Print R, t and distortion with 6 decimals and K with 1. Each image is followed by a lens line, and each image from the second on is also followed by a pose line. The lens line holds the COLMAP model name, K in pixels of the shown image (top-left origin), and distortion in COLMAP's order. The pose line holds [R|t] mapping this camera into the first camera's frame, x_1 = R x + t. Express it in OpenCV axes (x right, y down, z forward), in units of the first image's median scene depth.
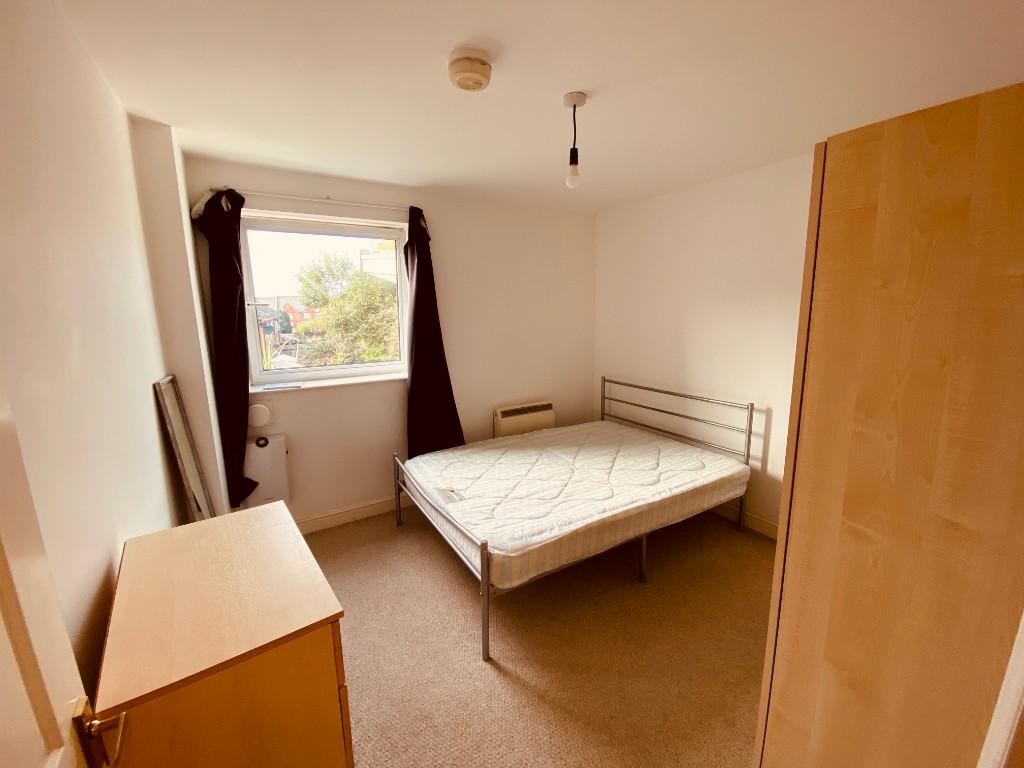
lens RADIAL K [[415.8, 0, 510.0], [0, 415.8, 384.2], [0, 0, 1]] dist [0.020007, -0.023988]
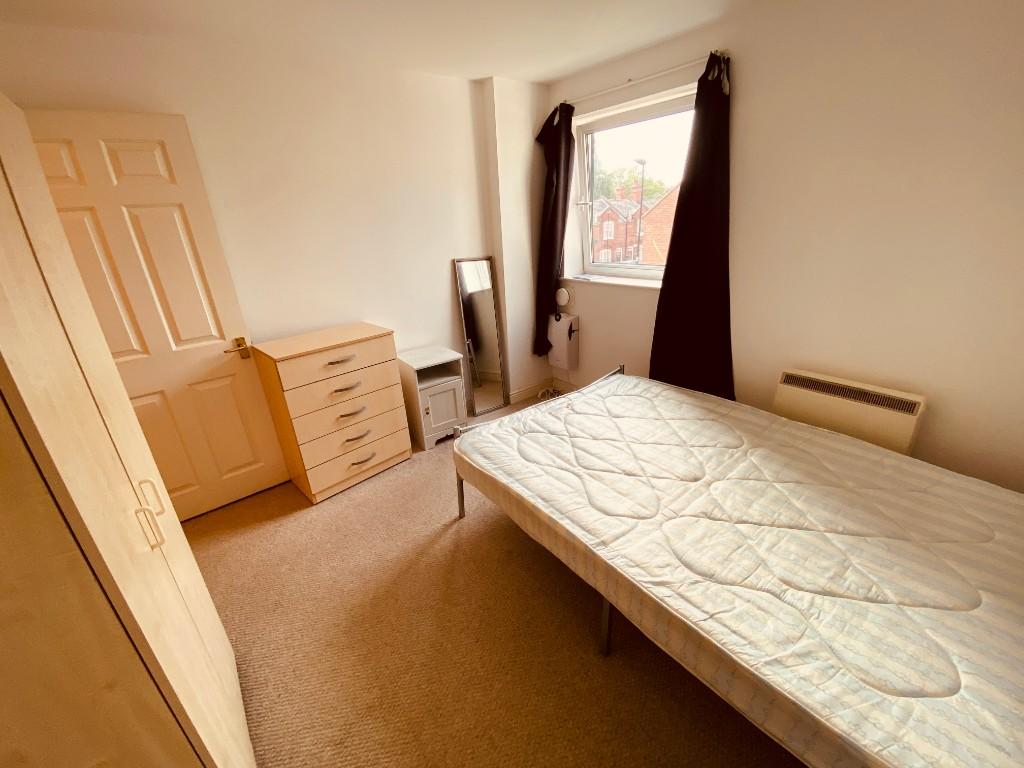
lens RADIAL K [[415.8, 0, 510.0], [0, 415.8, 384.2], [0, 0, 1]] dist [0.020007, -0.023988]
pose [[0.115909, 0.373390, -0.920405, 0.652890], [-0.132979, 0.924142, 0.358160, -0.112005], [0.984318, 0.080881, 0.156769, 0.639254]]
